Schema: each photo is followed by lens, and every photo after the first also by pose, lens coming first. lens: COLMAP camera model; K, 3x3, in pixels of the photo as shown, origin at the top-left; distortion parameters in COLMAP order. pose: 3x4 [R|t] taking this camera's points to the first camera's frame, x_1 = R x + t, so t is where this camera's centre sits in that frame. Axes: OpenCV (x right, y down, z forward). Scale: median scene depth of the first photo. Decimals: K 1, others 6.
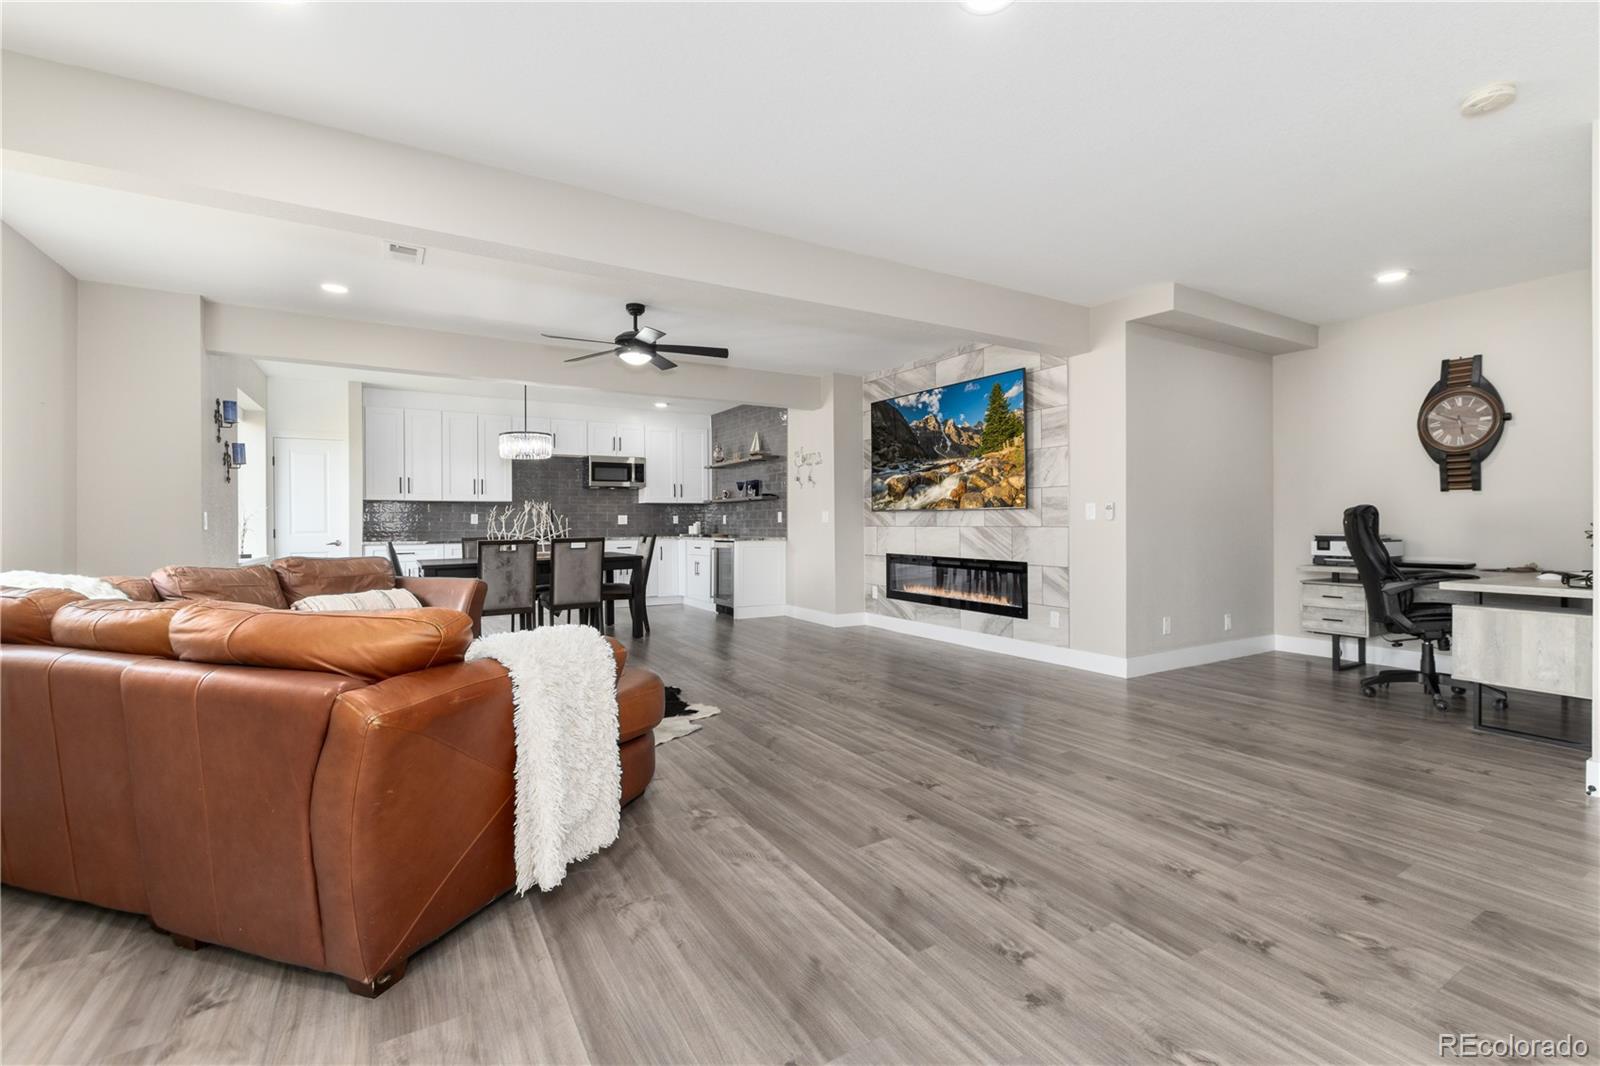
lens RADIAL K [[706.4, 0, 813.6], [0, 706.4, 539.7], [0, 0, 1]] dist [0.004065, -0.001299]
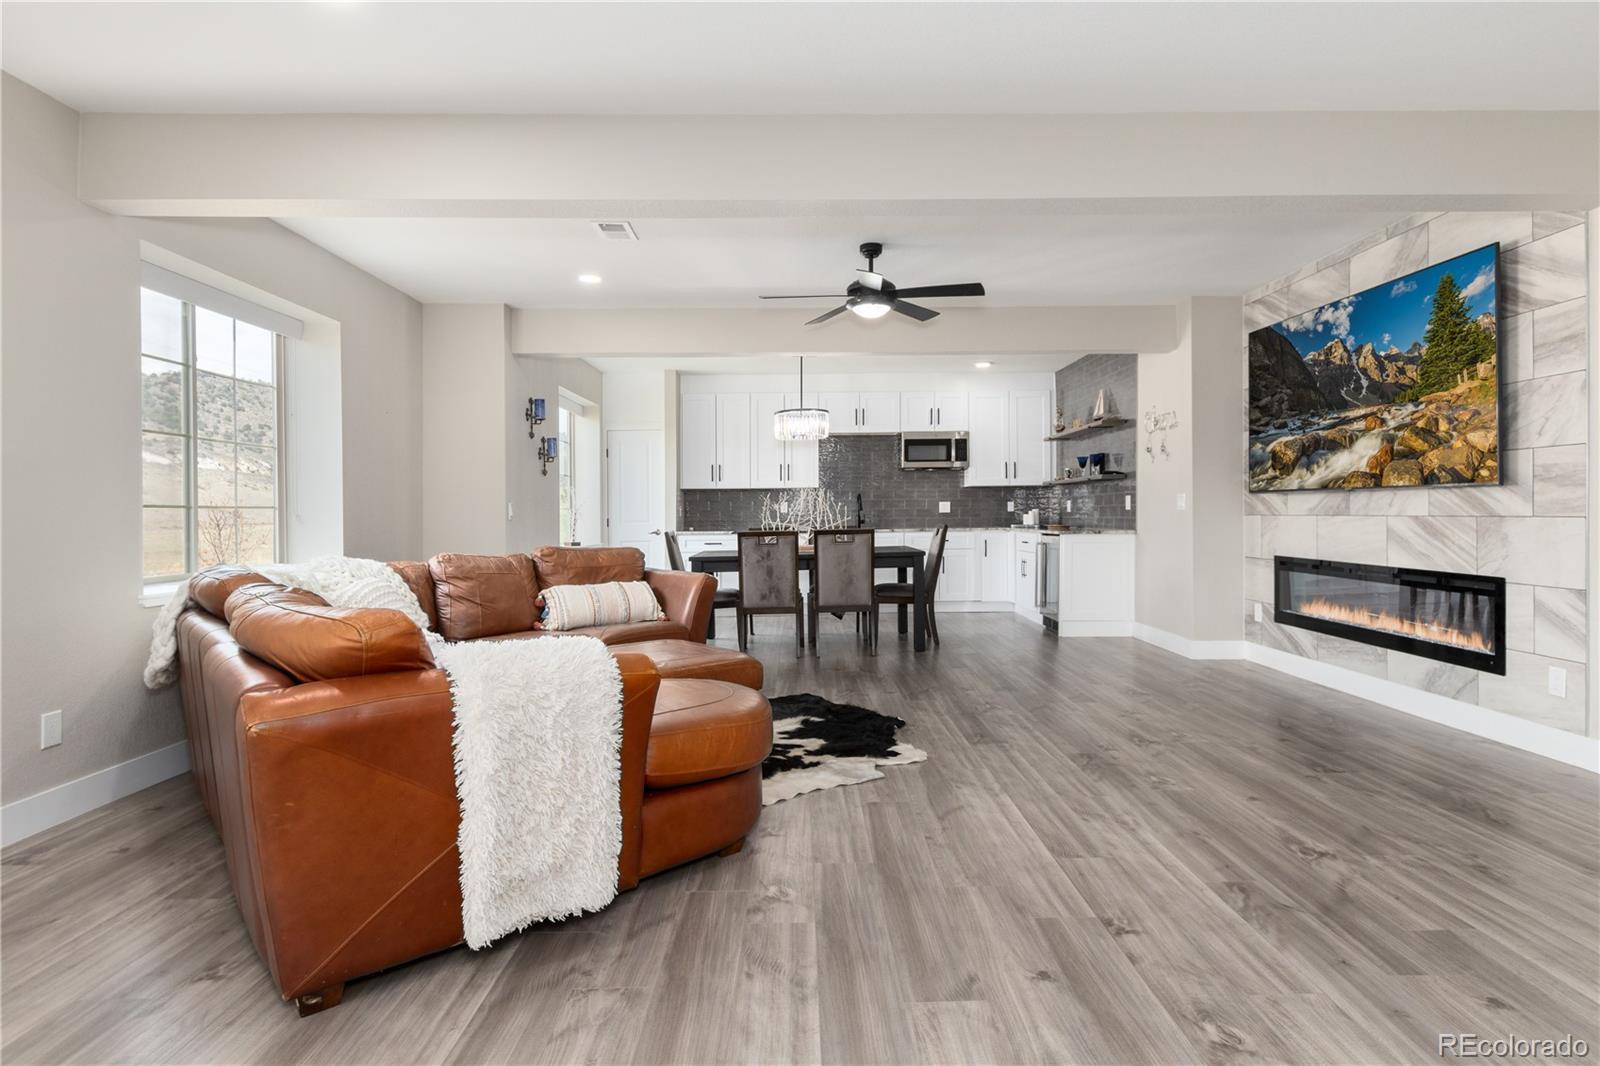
lens RADIAL K [[836.8, 0, 803.9], [0, 836.8, 532.6], [0, 0, 1]] dist [0.003833, -0.001443]
pose [[0.858241, 0.009527, -0.513158, 0.145754], [-0.007519, 0.999954, 0.005990, -0.004062], [0.513192, -0.001282, 0.858273, 0.104621]]
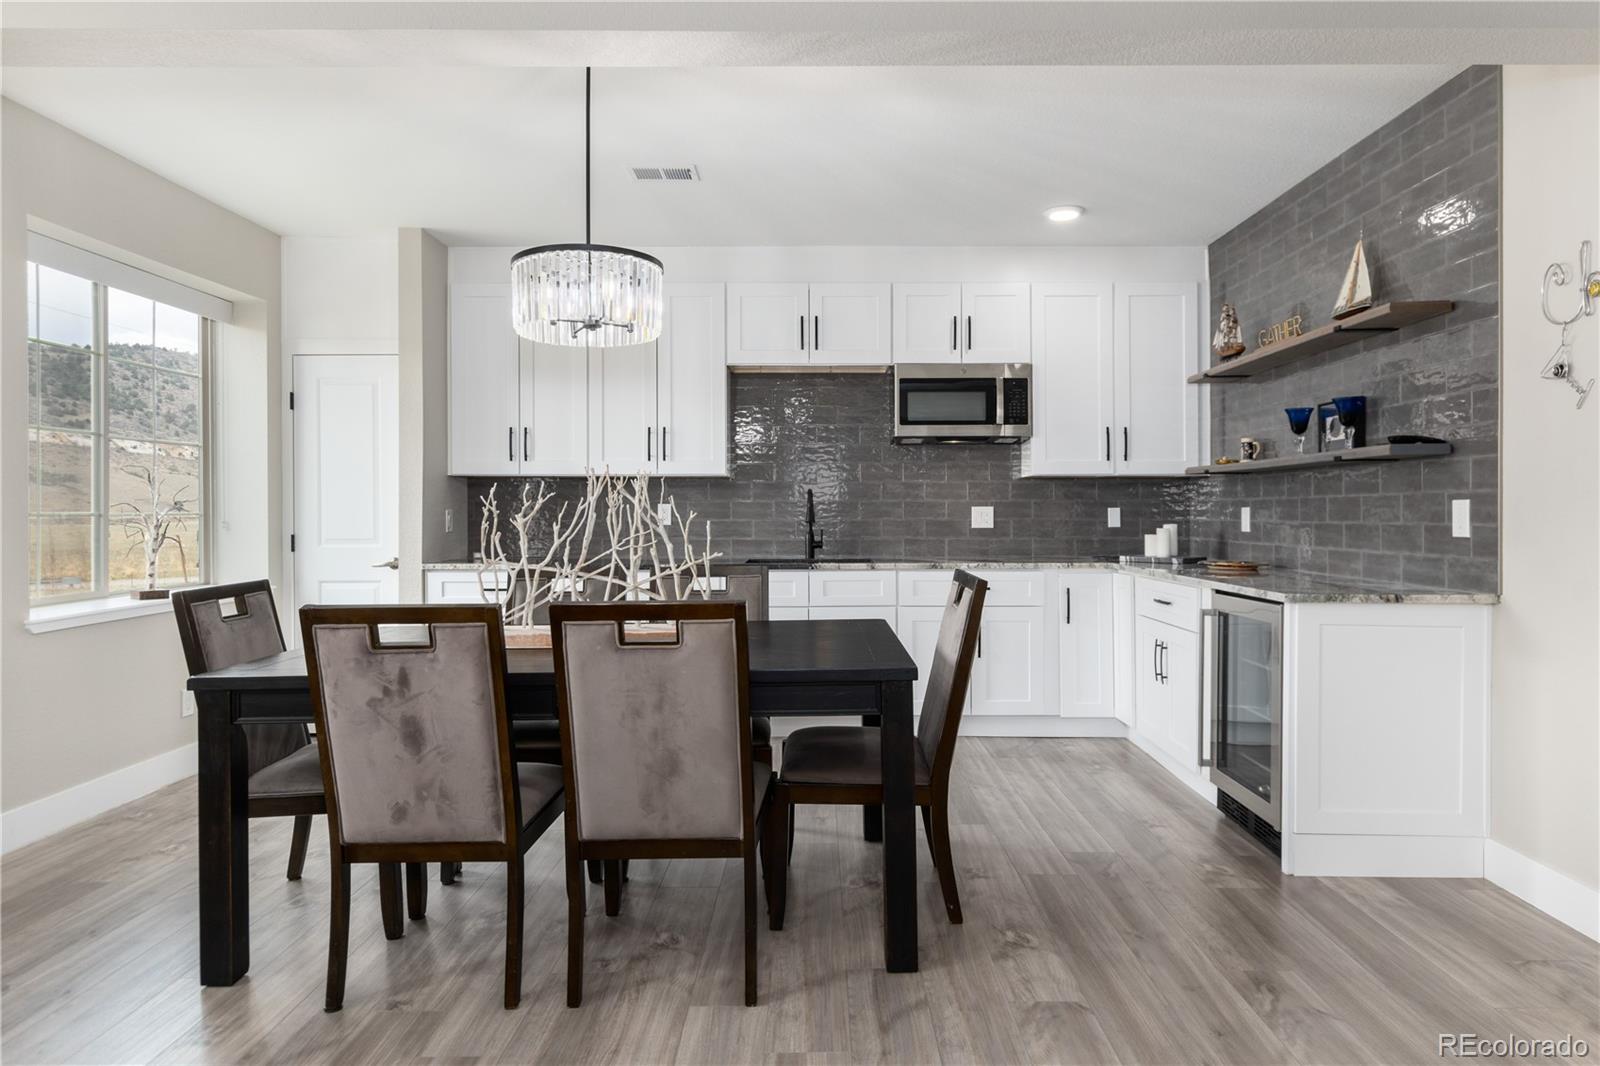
lens RADIAL K [[953.7, 0, 822.2], [0, 953.7, 493.0], [0, 0, 1]] dist [-0.010113, -0.000803]
pose [[0.856818, -0.003569, -0.515607, -0.093810], [-0.018048, 0.999156, -0.036907, -0.030917], [0.515303, 0.040928, 0.856030, 0.725790]]
